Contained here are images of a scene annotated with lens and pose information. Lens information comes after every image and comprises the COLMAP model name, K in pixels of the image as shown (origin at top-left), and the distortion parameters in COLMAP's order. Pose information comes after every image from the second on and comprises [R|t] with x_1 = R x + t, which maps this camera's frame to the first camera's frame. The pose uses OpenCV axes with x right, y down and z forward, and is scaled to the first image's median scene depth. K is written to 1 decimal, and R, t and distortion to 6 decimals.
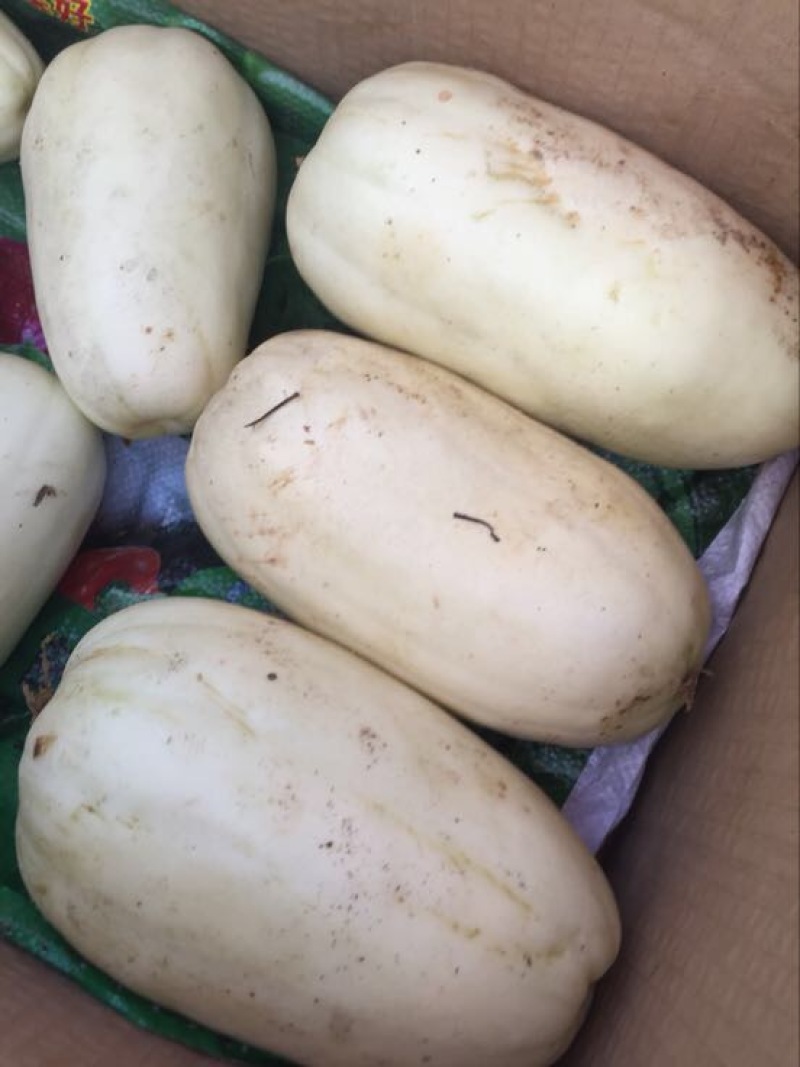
lens RADIAL K [[856.8, 0, 385.9], [0, 856.8, 535.3], [0, 0, 1]] dist [0.028097, 0.001590]
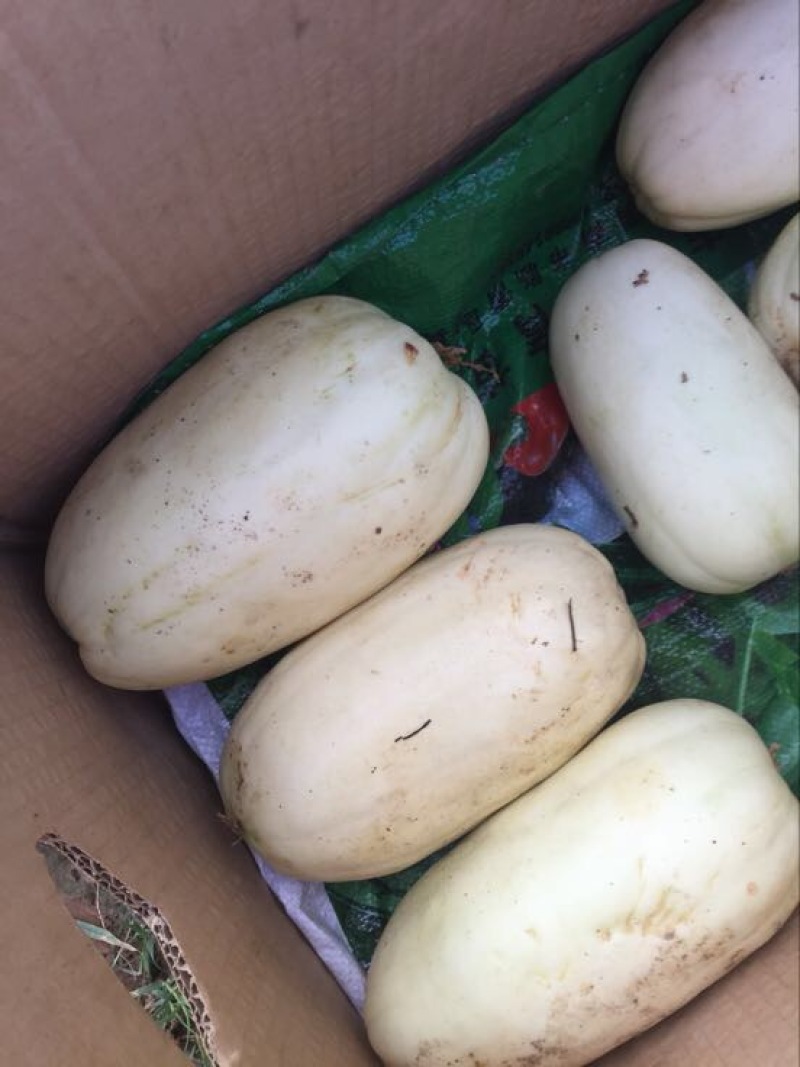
lens RADIAL K [[856.8, 0, 385.9], [0, 856.8, 535.3], [0, 0, 1]] dist [0.028097, 0.001590]
pose [[-0.444788, 0.895397, -0.020681, -0.102519], [-0.874862, -0.429411, 0.224102, -0.130829], [0.191780, 0.117771, 0.974346, -0.237857]]
